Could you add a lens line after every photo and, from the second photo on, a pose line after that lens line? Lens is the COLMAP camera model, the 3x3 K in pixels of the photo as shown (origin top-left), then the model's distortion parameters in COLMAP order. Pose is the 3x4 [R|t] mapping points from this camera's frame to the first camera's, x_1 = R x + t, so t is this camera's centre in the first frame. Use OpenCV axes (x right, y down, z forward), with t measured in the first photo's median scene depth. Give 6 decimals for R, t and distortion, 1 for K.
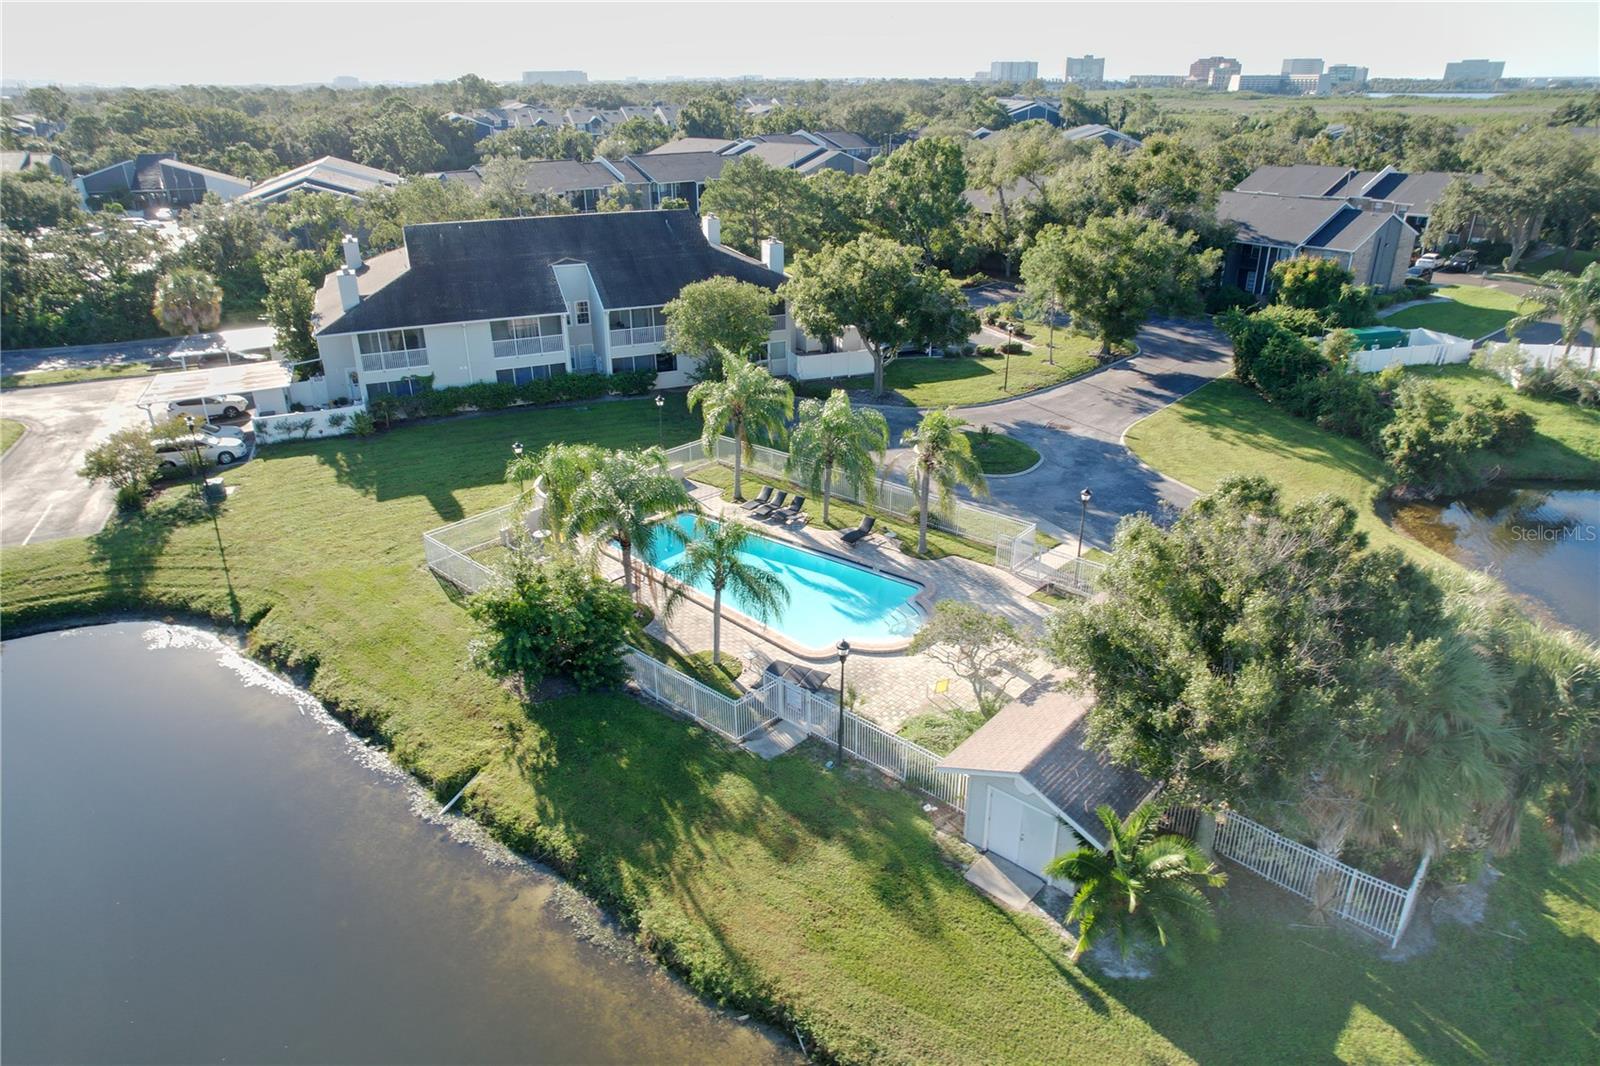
lens RADIAL K [[1025.4, 0, 800.0], [0, 1025.4, 533.0], [0, 0, 1]] dist [-0.091628, 0.079660]
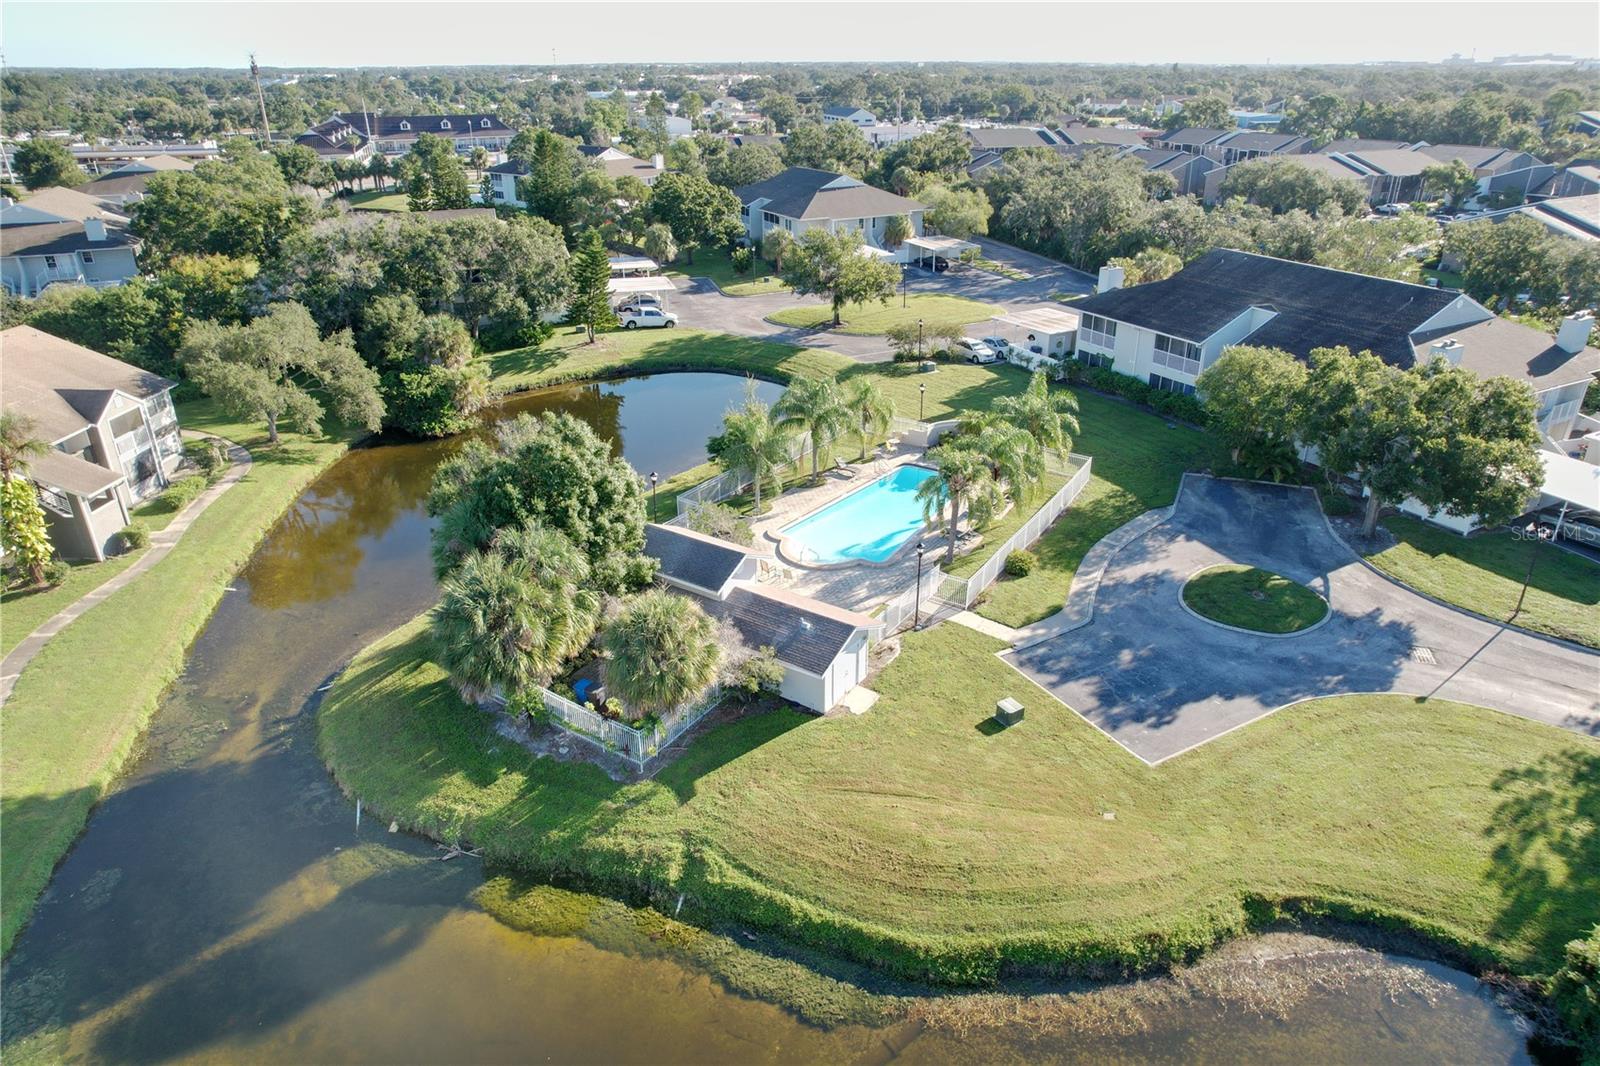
lens RADIAL K [[1025.4, 0, 800.0], [0, 1025.4, 533.0], [0, 0, 1]] dist [-0.091628, 0.079660]
pose [[0.115497, 0.416737, -0.901660, 0.845891], [-0.403683, 0.849084, 0.340728, -0.249656], [0.907579, 0.324632, 0.266296, 0.380823]]
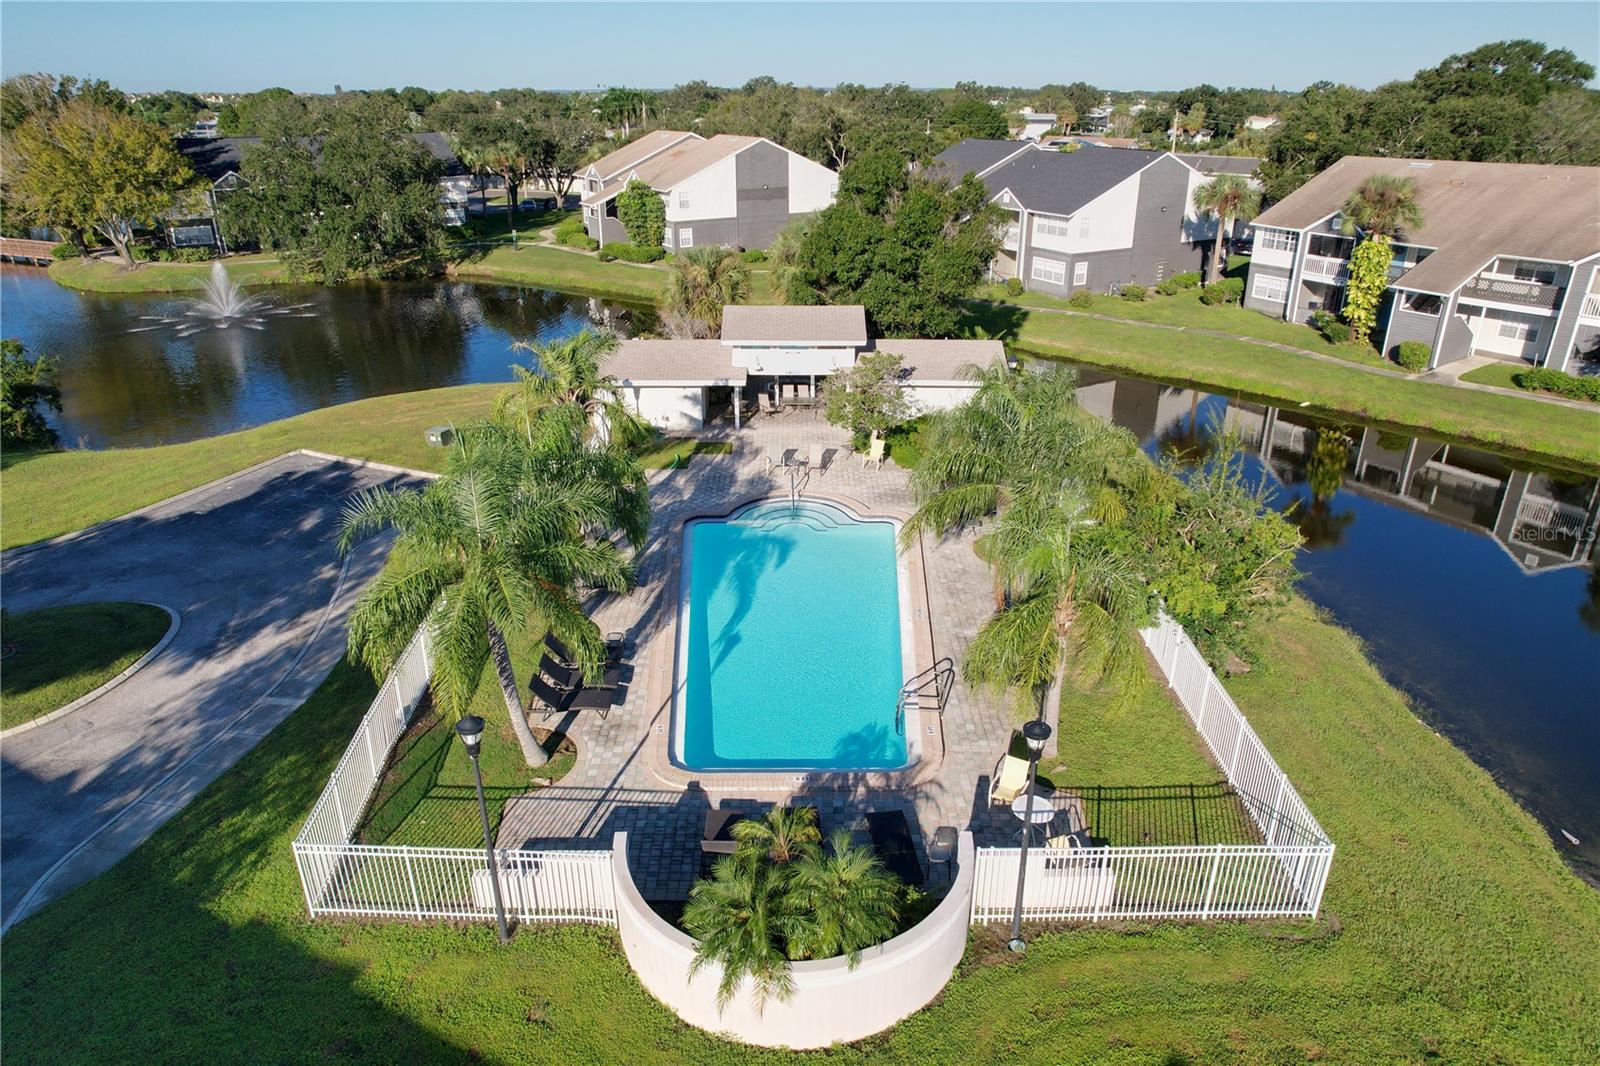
lens RADIAL K [[1025.4, 0, 800.0], [0, 1025.4, 533.0], [0, 0, 1]] dist [-0.091628, 0.079660]
pose [[-0.666277, -0.296088, 0.684402, -0.329072], [0.308374, 0.726240, 0.614395, -0.274394], [-0.678955, 0.620410, -0.392571, 0.859908]]
